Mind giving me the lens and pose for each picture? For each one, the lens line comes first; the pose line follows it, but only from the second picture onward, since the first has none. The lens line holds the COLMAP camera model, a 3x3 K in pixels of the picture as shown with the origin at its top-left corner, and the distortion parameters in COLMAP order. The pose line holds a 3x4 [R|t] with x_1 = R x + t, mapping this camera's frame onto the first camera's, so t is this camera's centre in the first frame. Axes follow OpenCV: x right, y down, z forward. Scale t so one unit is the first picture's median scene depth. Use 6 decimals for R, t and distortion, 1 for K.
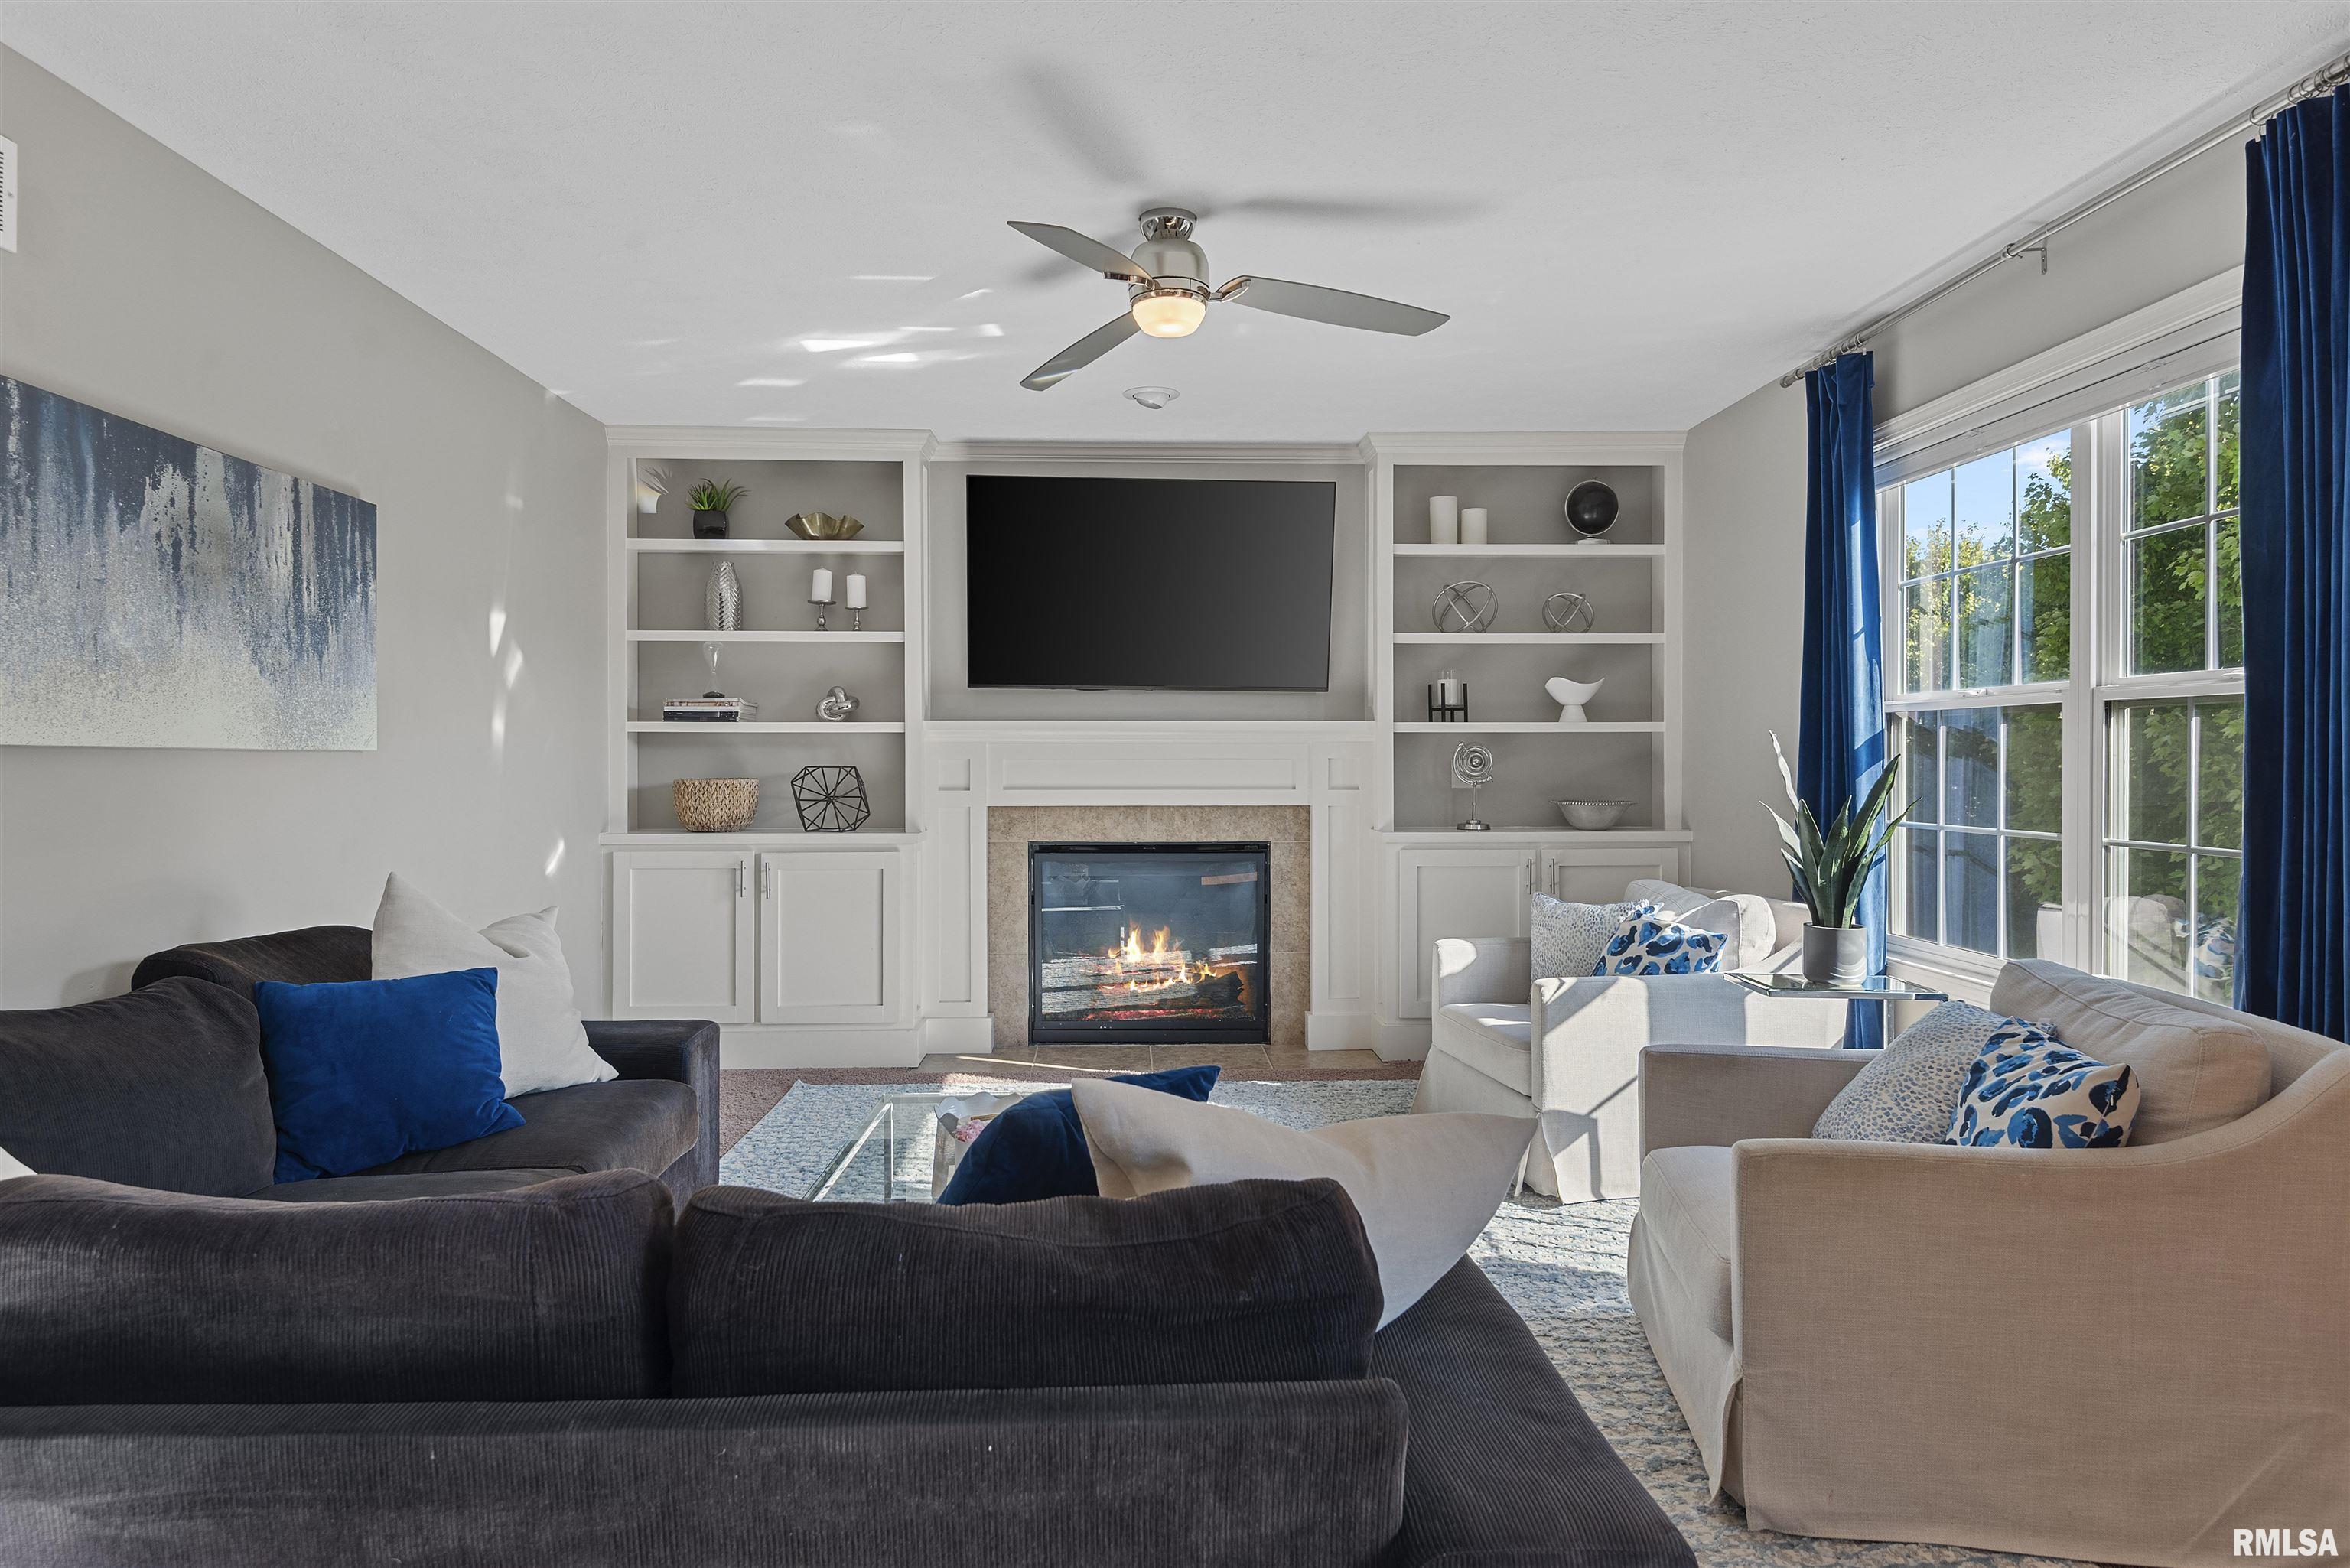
lens RADIAL K [[1417.0, 0, 1166.0], [0, 1417.0, 766.1], [0, 0, 1]] dist [0.022157, -0.014869]
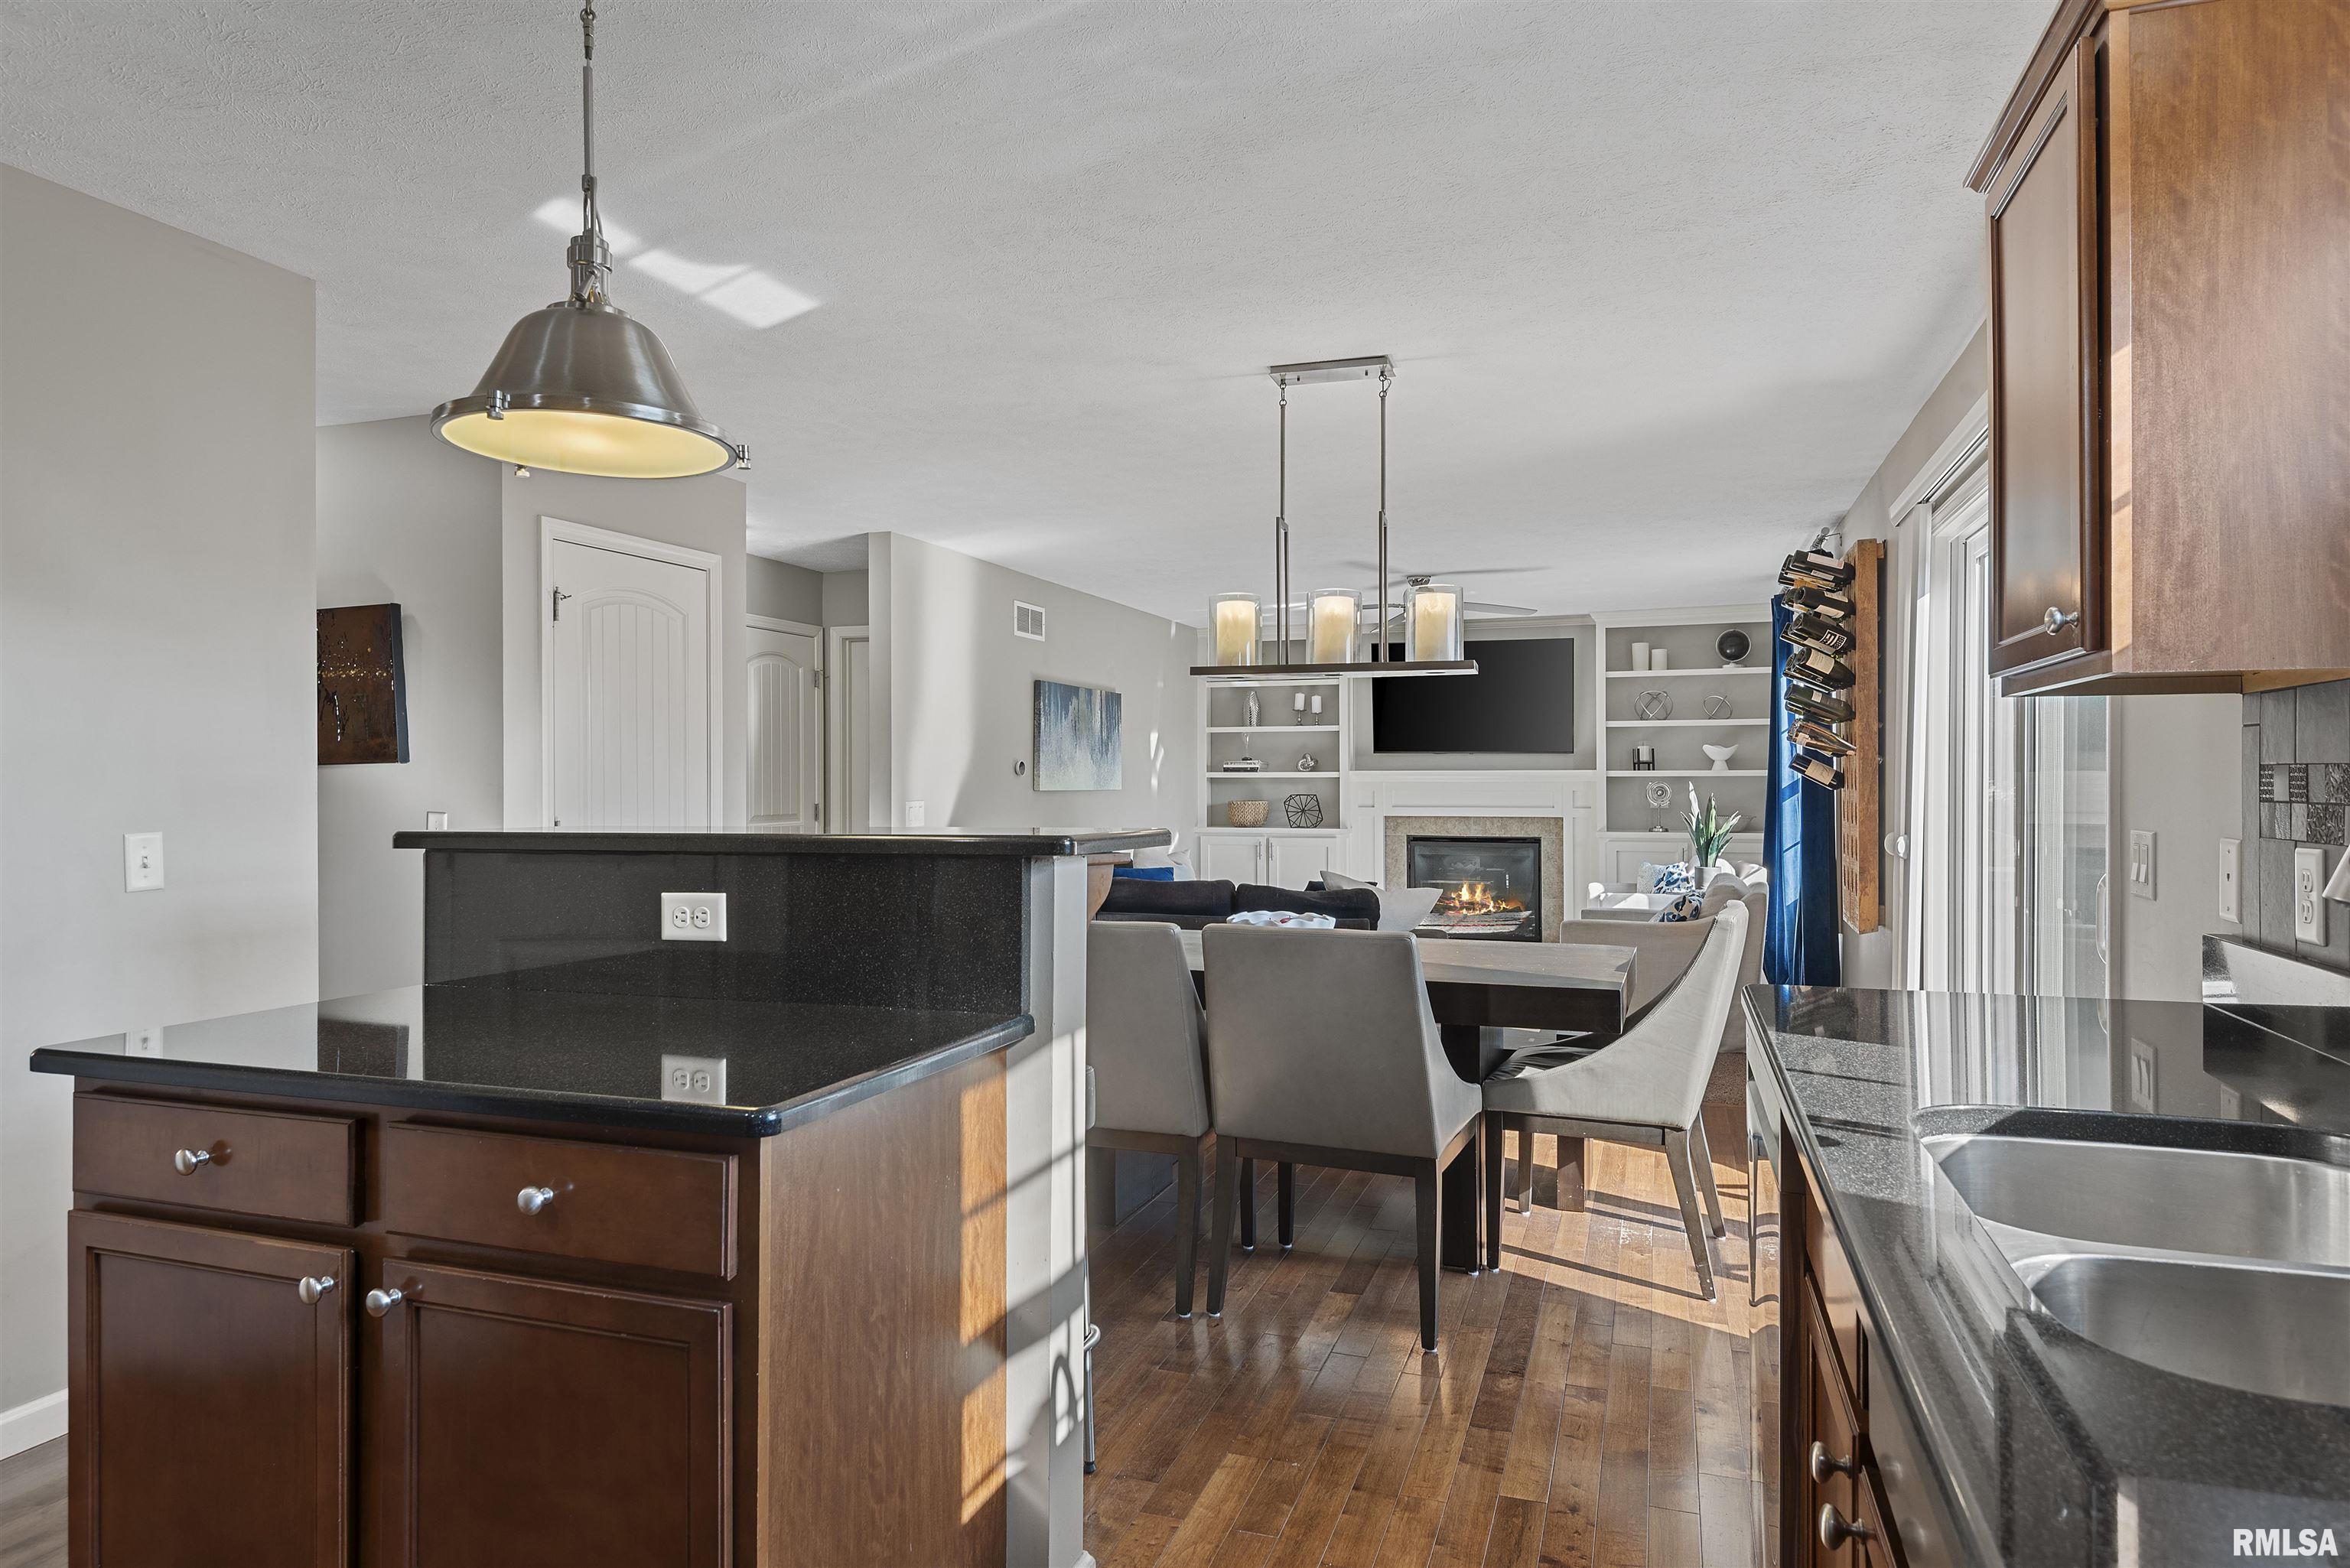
lens RADIAL K [[1417.0, 0, 1169.8], [0, 1417.0, 781.3], [0, 0, 1]] dist [0.022157, -0.014869]
pose [[0.934264, -0.000046, -0.356582, 0.302983], [-0.001702, 0.999988, -0.004589, -0.009002], [0.356578, 0.004894, 0.934253, -0.936984]]
